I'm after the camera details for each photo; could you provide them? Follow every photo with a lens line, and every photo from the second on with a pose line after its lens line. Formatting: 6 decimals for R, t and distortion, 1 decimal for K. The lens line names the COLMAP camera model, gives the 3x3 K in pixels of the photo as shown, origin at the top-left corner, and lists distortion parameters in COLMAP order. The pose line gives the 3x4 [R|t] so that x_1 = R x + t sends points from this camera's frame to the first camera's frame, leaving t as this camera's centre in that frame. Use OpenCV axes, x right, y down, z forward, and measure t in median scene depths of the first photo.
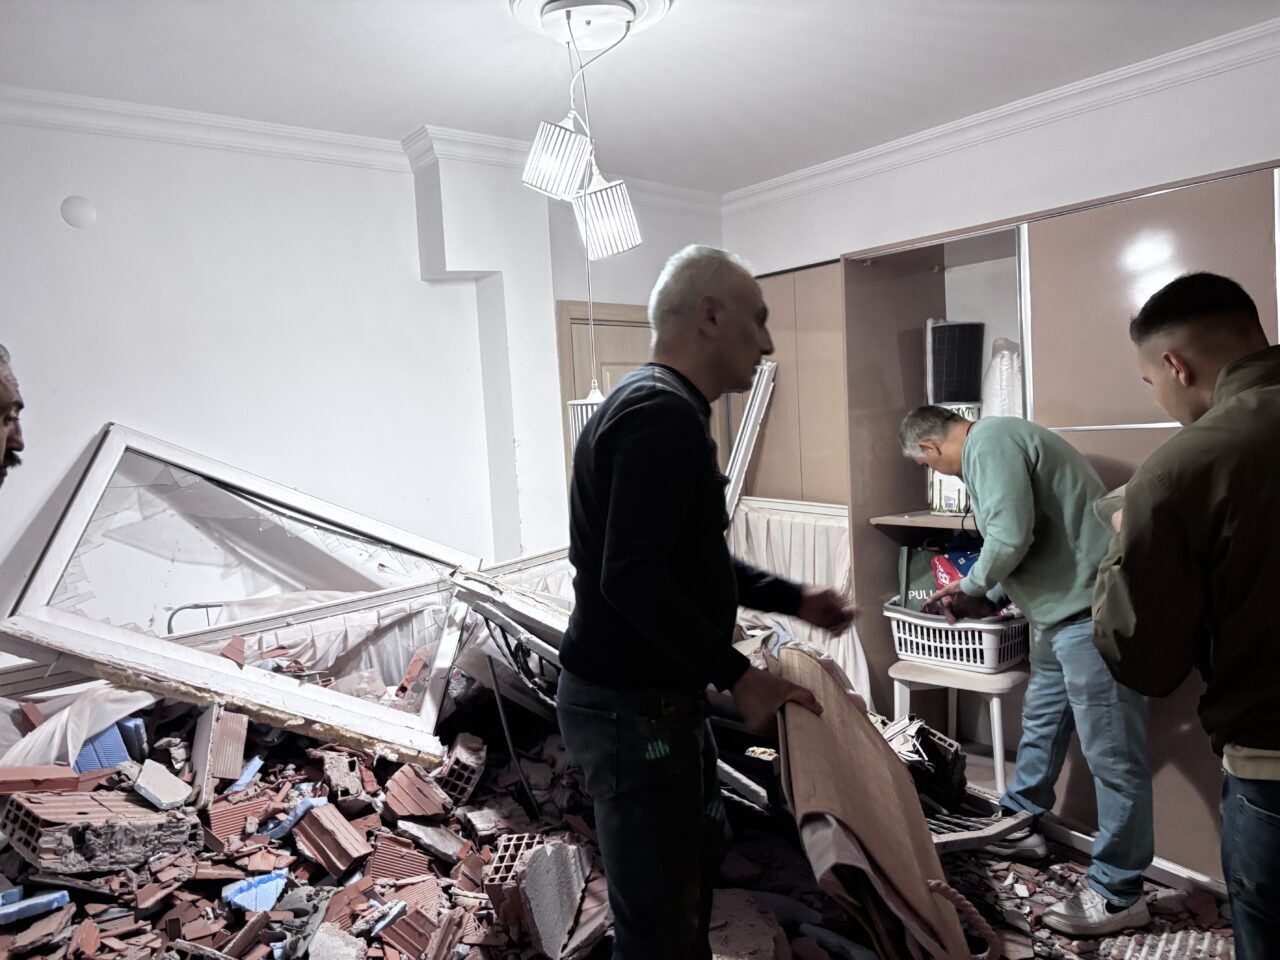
lens RADIAL K [[939.5, 0, 643.2], [0, 939.5, 483.1], [0, 0, 1]] dist [-0.000858, -0.008465]
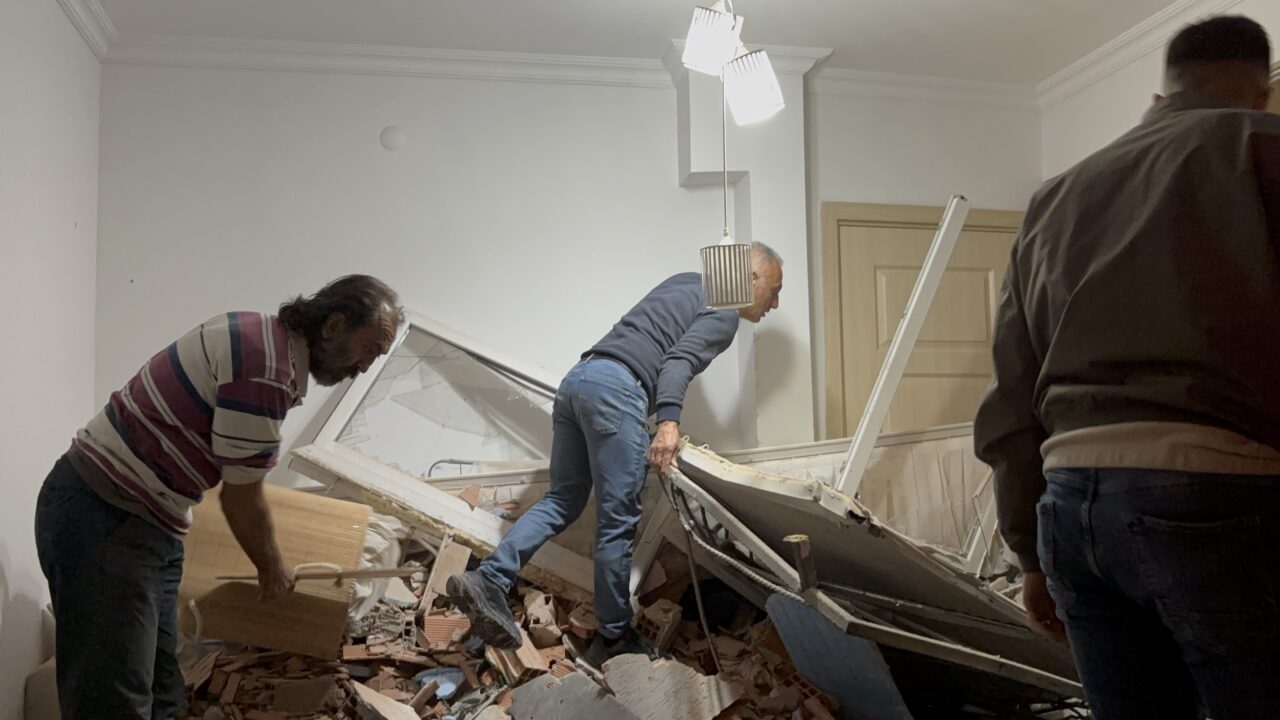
lens RADIAL K [[1120.1, 0, 640.0], [0, 1120.1, 360.0], [0, 0, 1]] dist [0.000687, -0.003373]
pose [[0.899625, -0.005537, -0.436627, 0.340095], [-0.050026, 0.992029, -0.115653, 0.158320], [0.433787, 0.125887, 0.892178, -0.146424]]
